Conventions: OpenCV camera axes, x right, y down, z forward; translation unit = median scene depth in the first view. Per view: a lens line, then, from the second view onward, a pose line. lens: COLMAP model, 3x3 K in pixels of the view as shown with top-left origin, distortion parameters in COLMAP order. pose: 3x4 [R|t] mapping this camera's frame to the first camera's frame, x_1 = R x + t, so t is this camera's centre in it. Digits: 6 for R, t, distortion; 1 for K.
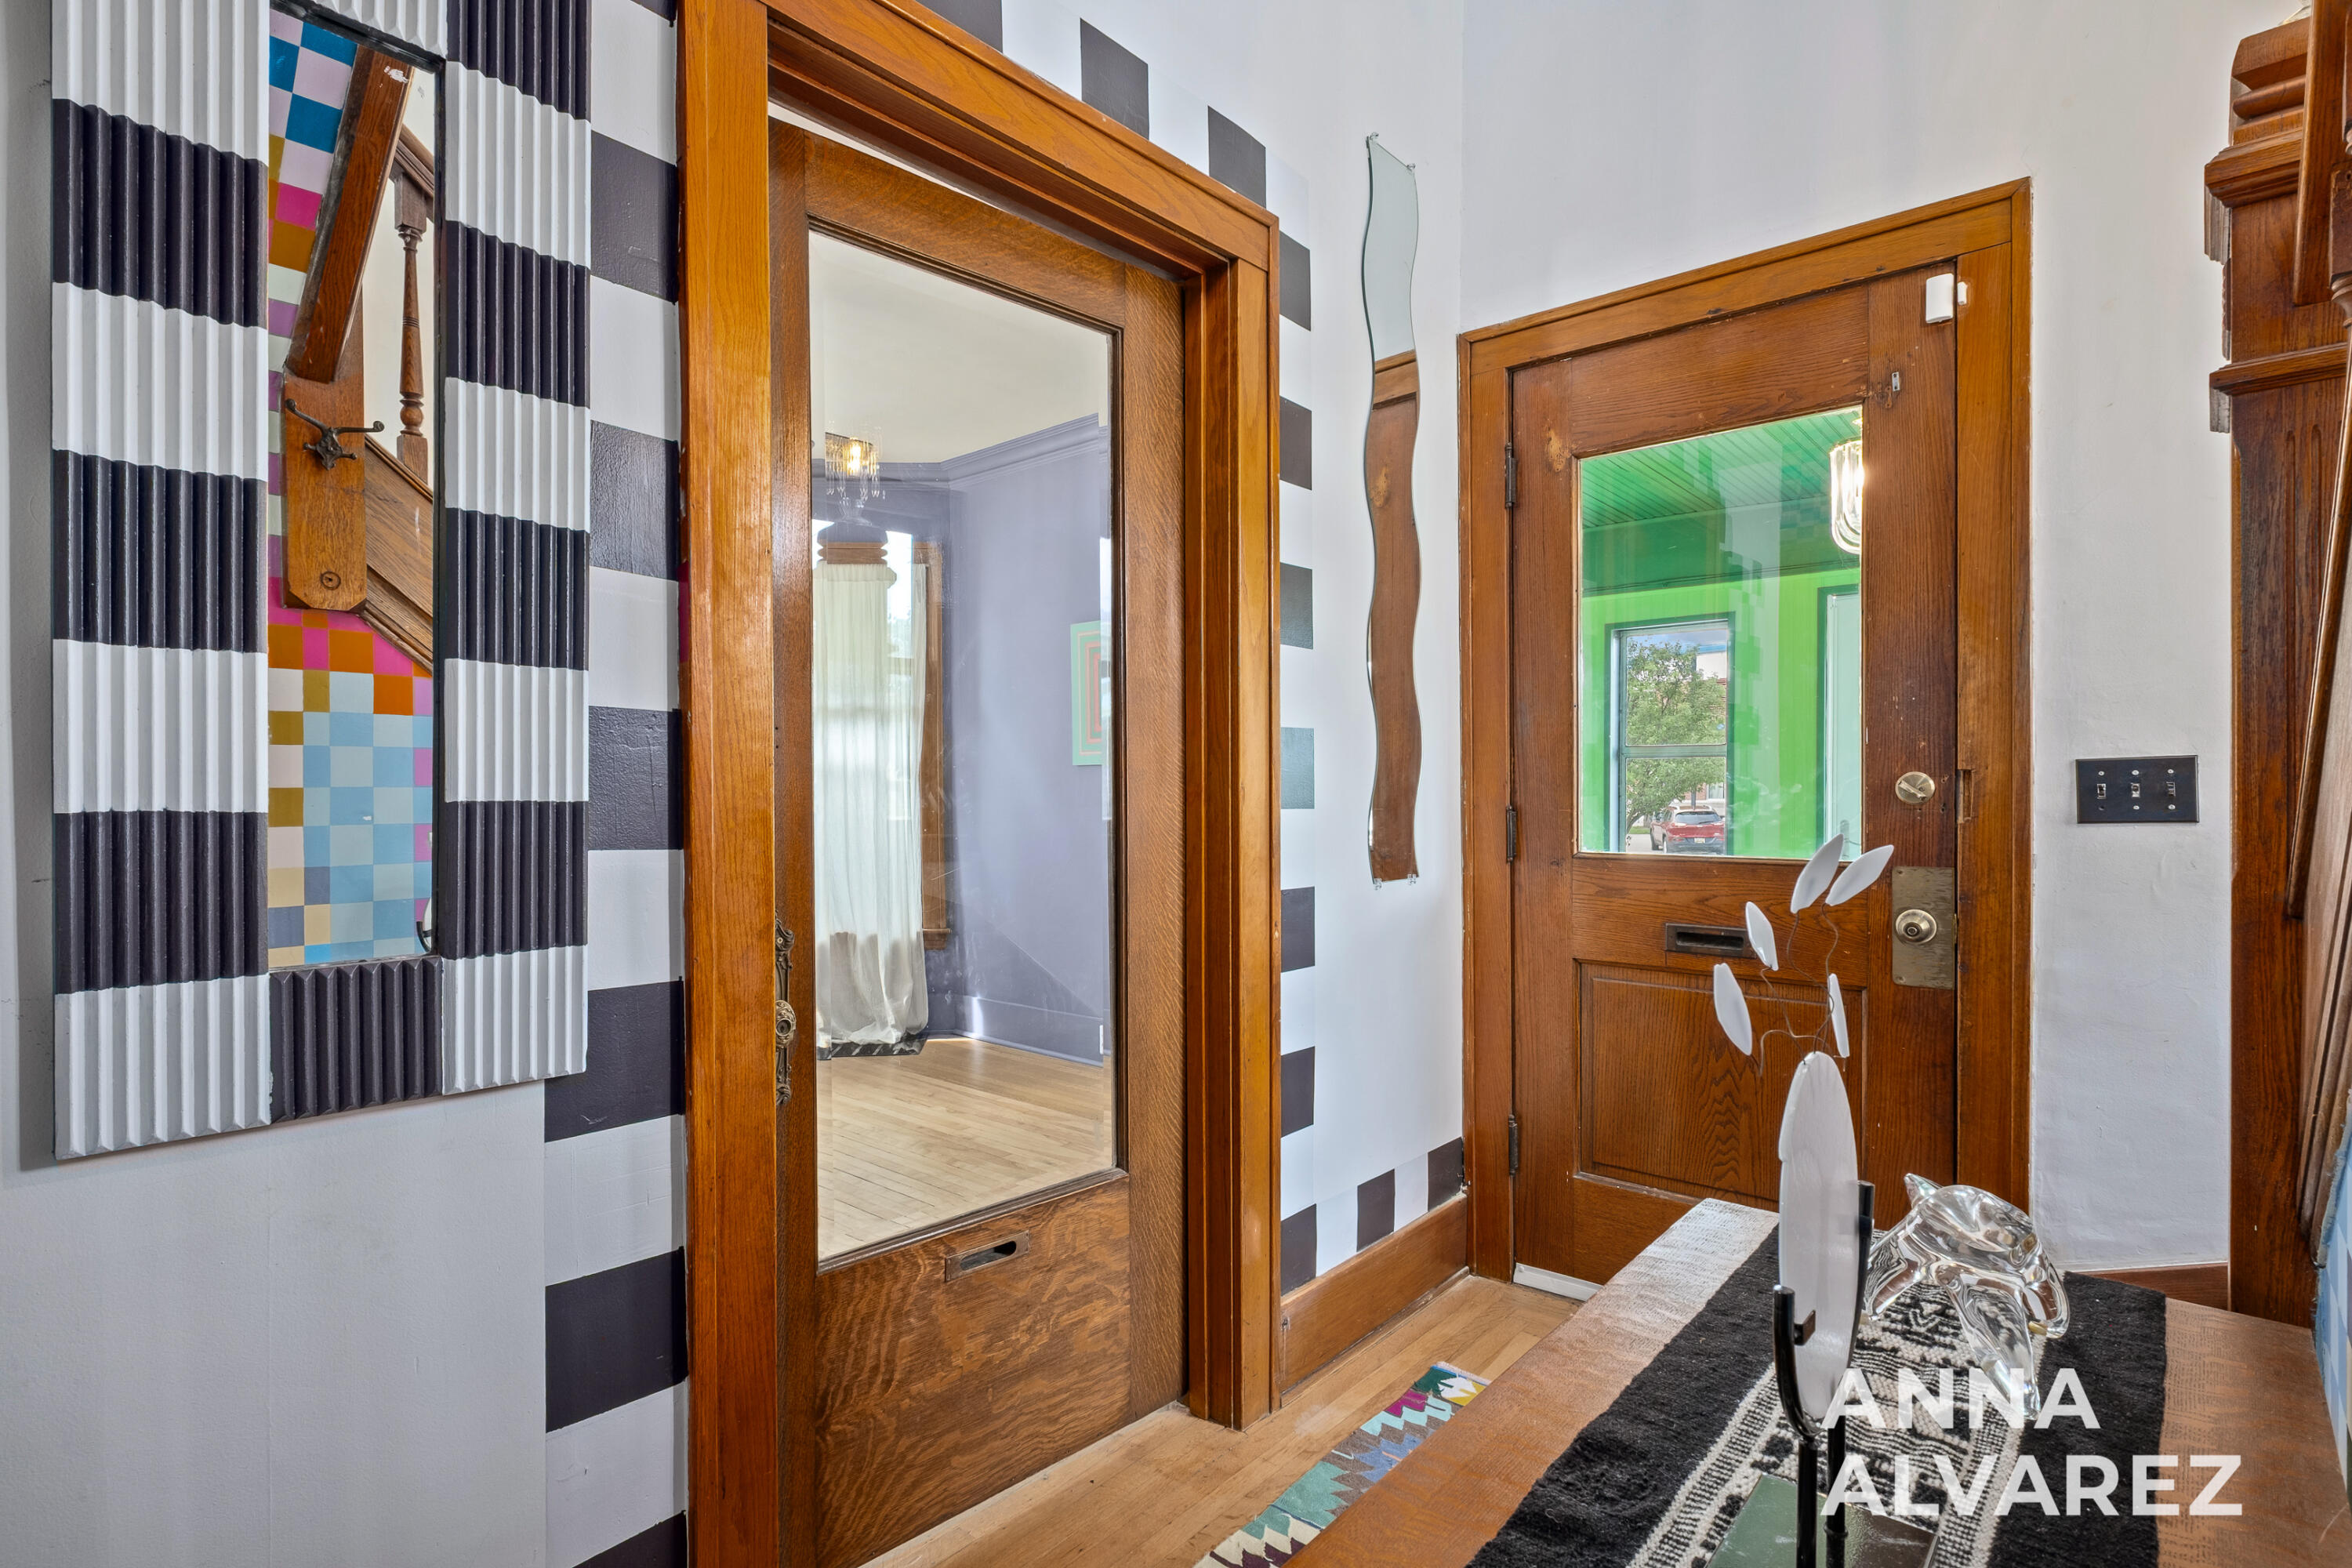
lens RADIAL K [[1159.3, 0, 1173.0], [0, 1159.3, 790.2], [0, 0, 1]] dist [0.000826, -0.000194]
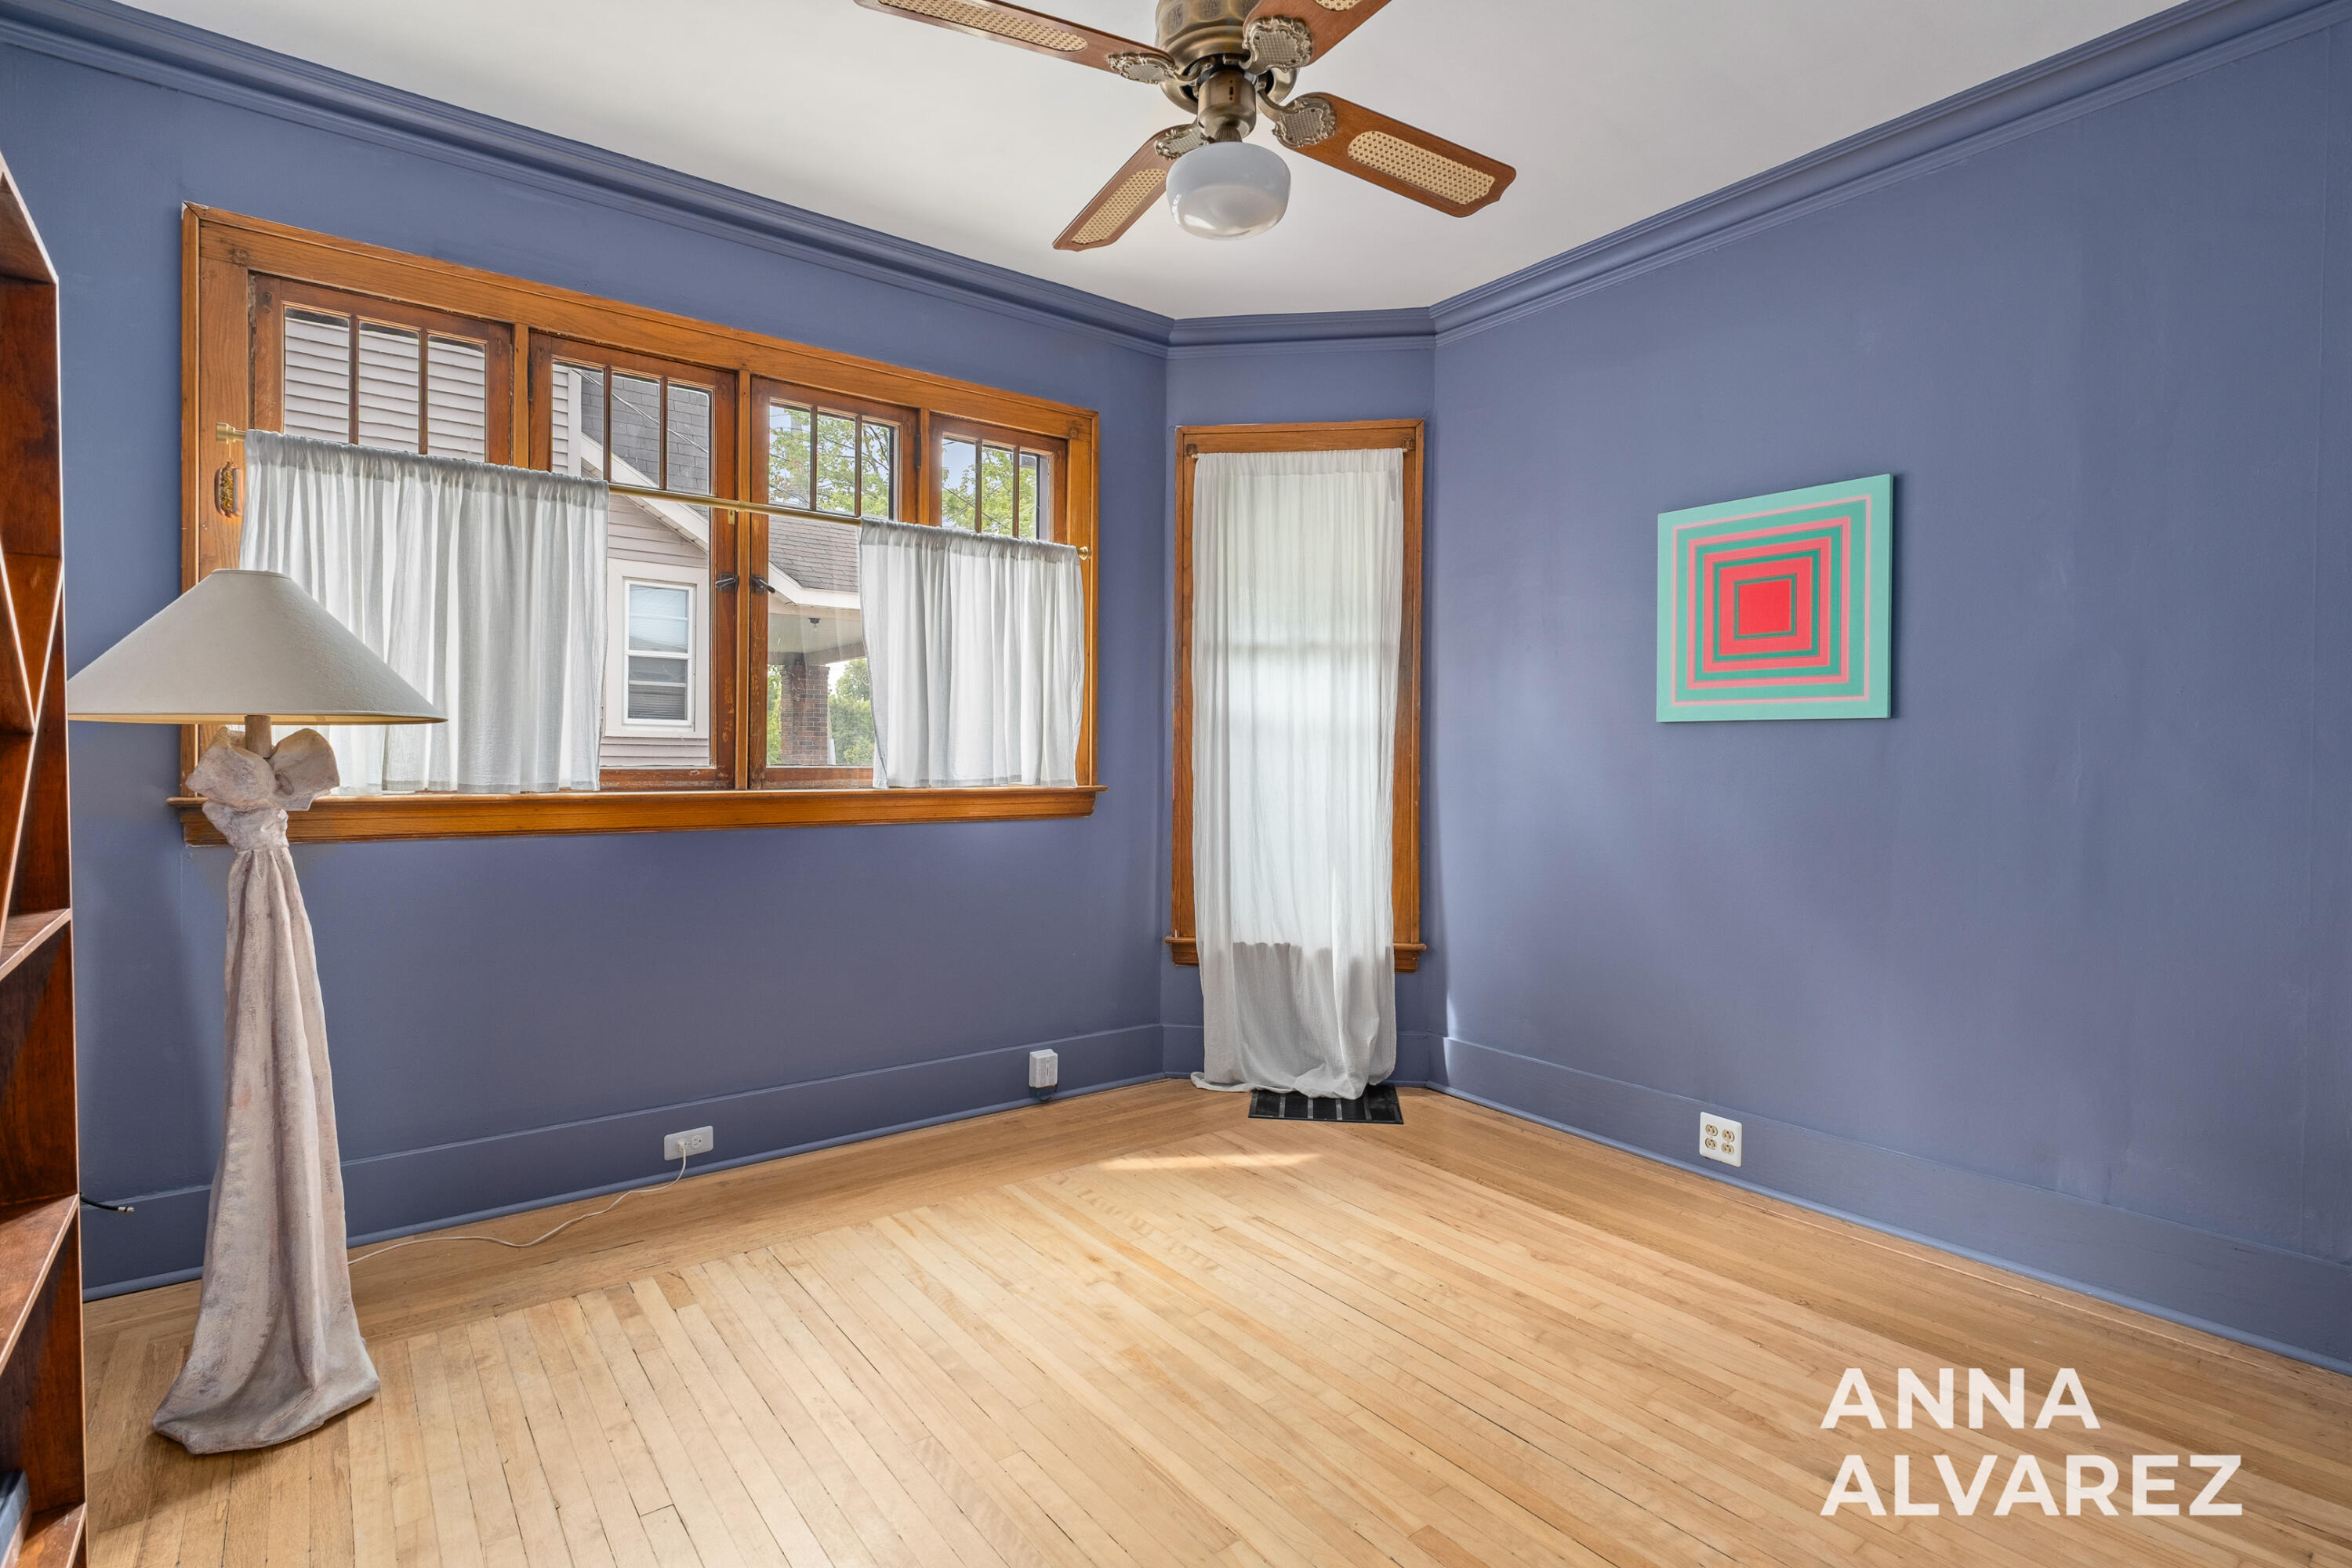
lens RADIAL K [[1133.9, 0, 1173.2], [0, 1133.9, 750.1], [0, 0, 1]] dist [0.001063, 0.000001]
pose [[0.978832, 0.016549, -0.203993, -0.224367], [-0.017816, 0.999832, -0.004374, 0.003158], [0.203886, 0.007916, 0.978963, 0.290100]]
